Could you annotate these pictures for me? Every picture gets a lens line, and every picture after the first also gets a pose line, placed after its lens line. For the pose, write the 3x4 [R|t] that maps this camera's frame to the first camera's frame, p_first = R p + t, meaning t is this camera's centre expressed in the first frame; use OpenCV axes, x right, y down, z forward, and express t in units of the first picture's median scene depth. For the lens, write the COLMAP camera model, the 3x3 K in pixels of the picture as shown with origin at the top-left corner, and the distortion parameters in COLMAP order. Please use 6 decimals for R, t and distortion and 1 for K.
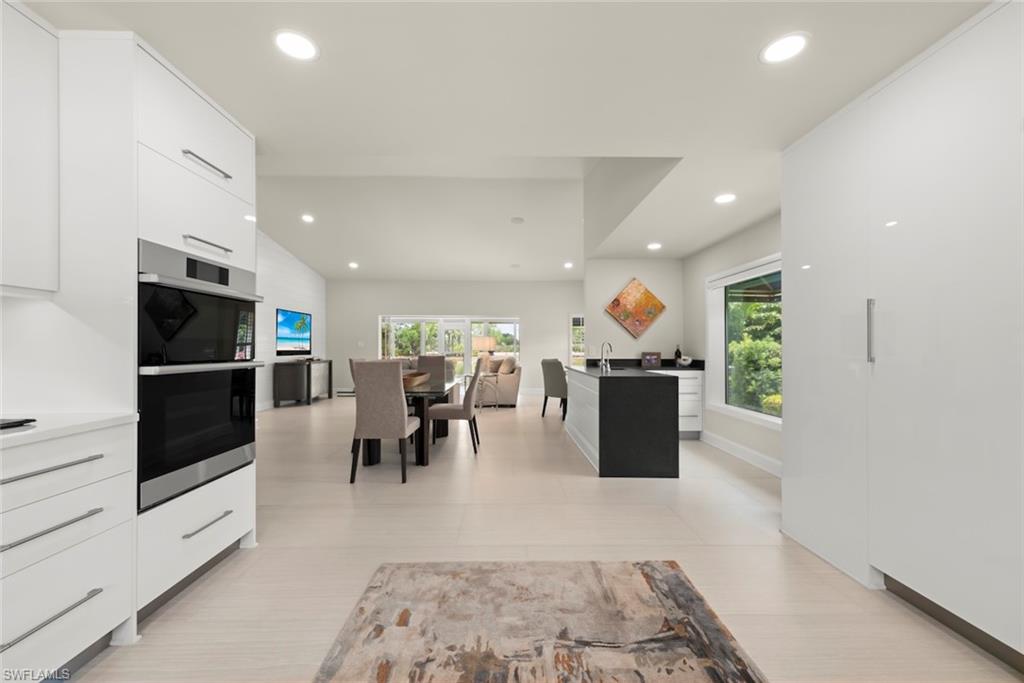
lens RADIAL K [[429.8, 0, 512.0], [0, 429.8, 341.5], [0, 0, 1]] dist [-0.000004, -0.000018]
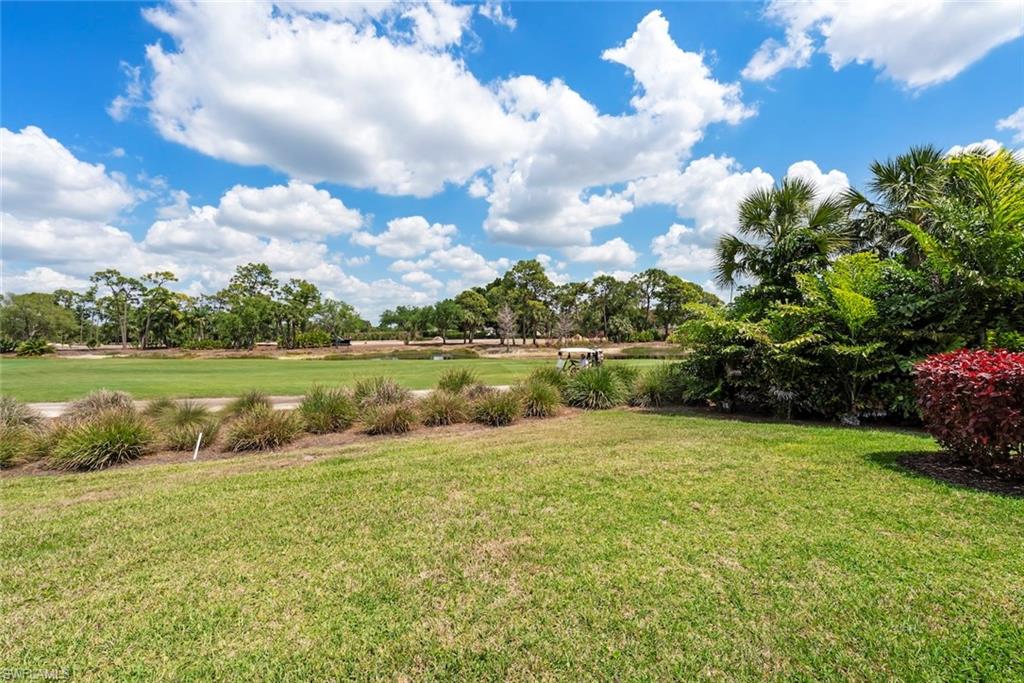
lens RADIAL K [[410.2, 0, 509.7], [0, 410.2, 347.0], [0, 0, 1]] dist [-0.001026, -0.000085]
pose [[0.940099, -0.026332, 0.339884, -0.024521], [0.009892, 0.998700, 0.050013, -0.000798], [-0.340759, -0.043655, 0.939137, 0.168740]]
